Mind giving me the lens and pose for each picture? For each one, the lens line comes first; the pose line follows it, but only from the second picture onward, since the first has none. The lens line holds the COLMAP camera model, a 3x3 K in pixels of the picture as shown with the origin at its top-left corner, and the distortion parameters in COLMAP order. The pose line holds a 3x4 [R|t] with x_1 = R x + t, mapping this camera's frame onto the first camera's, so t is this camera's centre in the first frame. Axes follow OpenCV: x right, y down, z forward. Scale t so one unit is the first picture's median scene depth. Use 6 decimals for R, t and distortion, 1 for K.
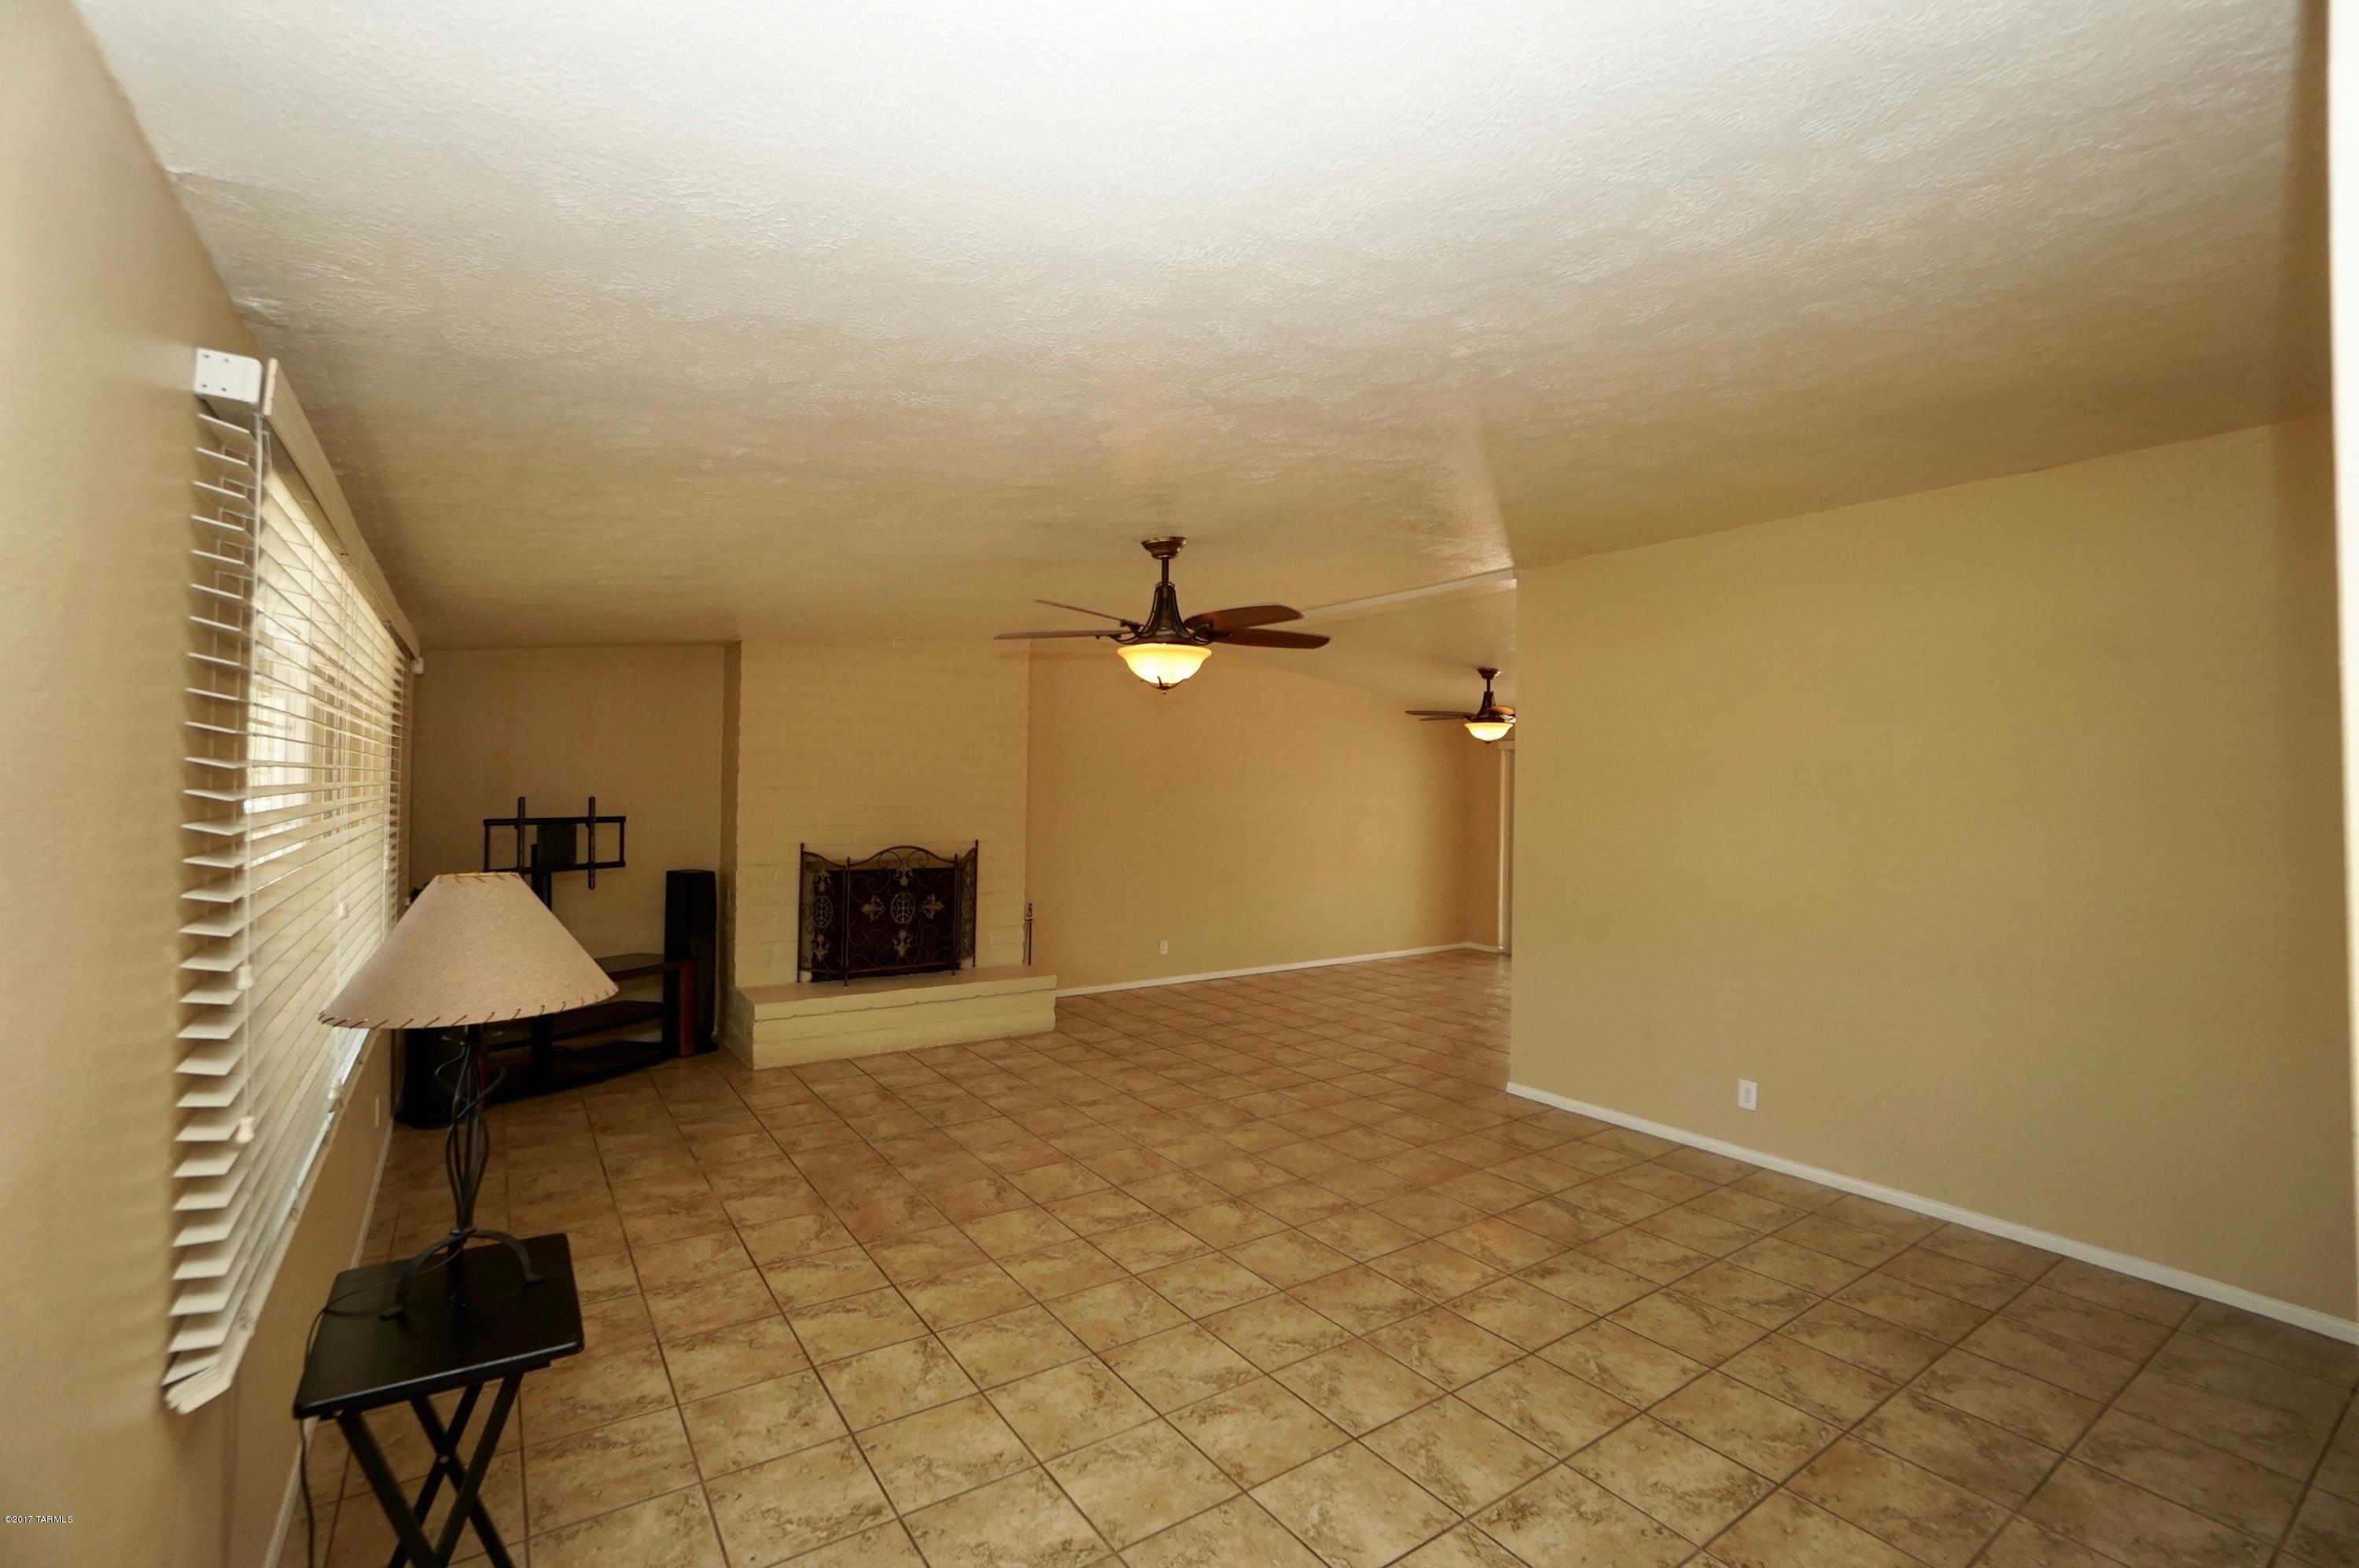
lens RADIAL K [[1037.9, 0, 1179.5], [0, 1037.9, 784.0], [0, 0, 1]] dist [-0.000102, 0.000053]
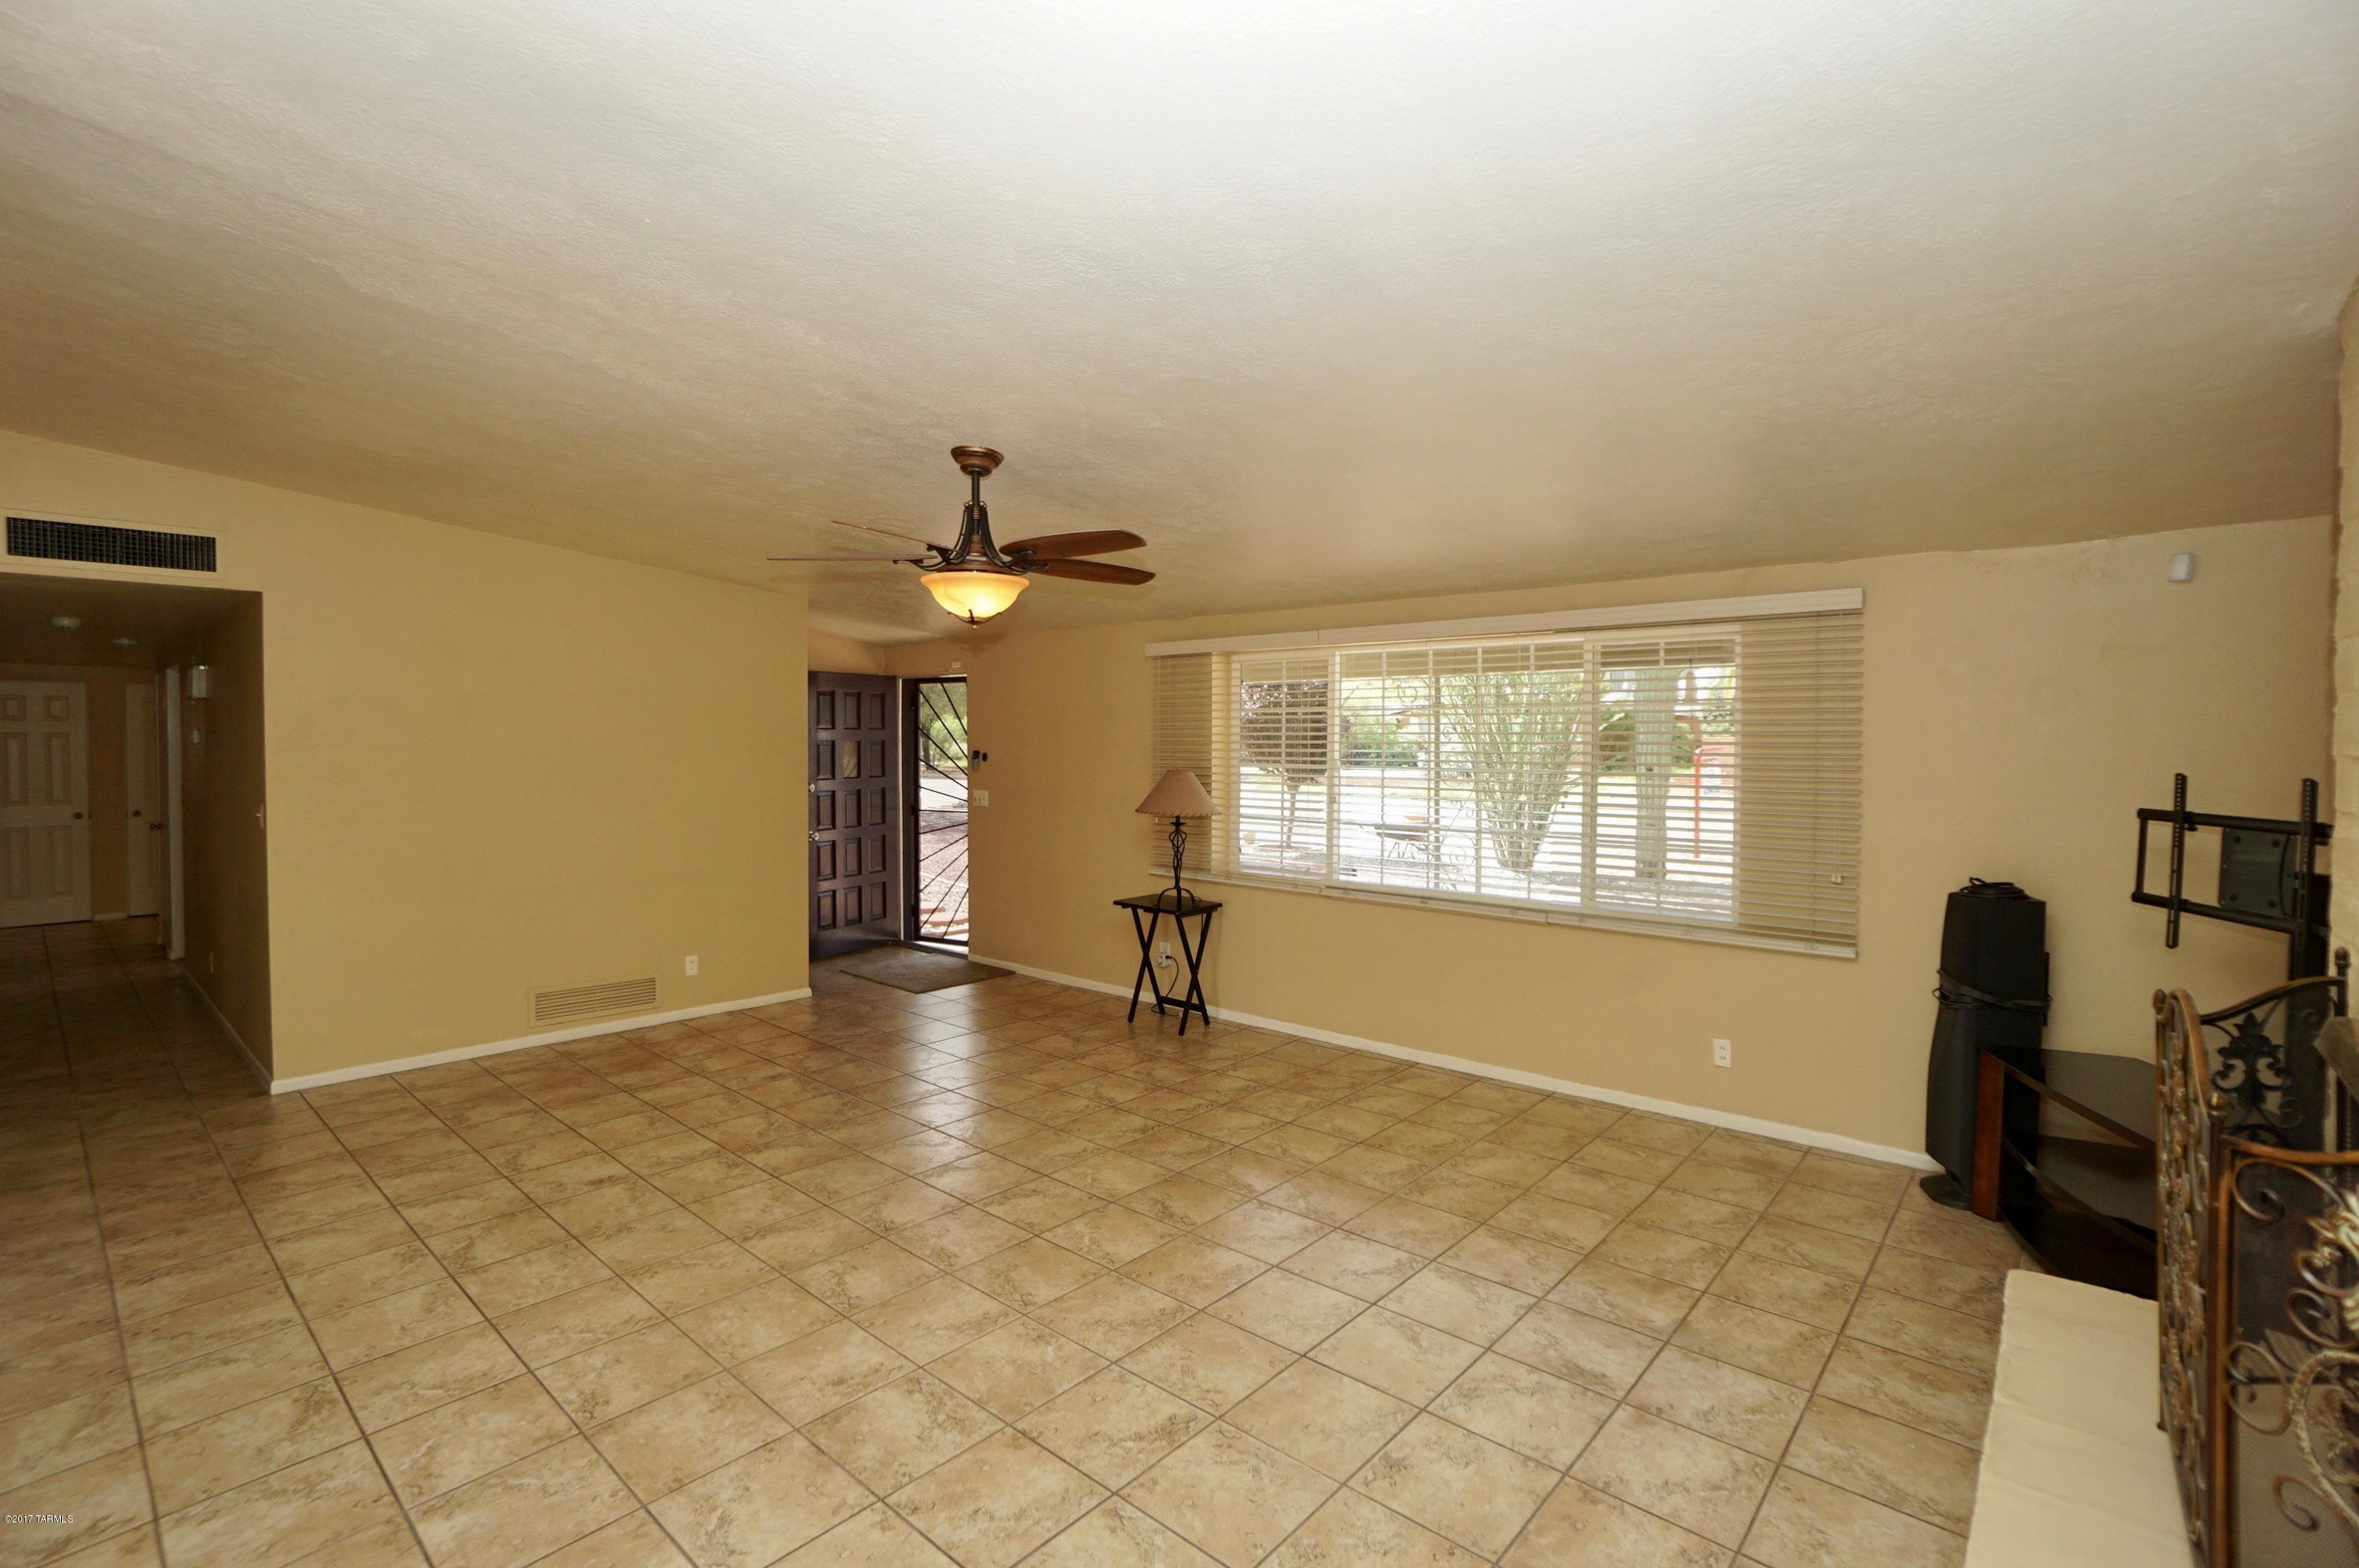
lens RADIAL K [[1046.4, 0, 1178.5], [0, 1046.4, 773.0], [0, 0, 1]] dist [-0.003185, -0.000045]
pose [[-0.967510, -0.006236, -0.252755, 0.040798], [-0.012867, 0.999615, 0.024590, 0.007023], [0.252504, 0.027044, -0.967218, 1.888786]]
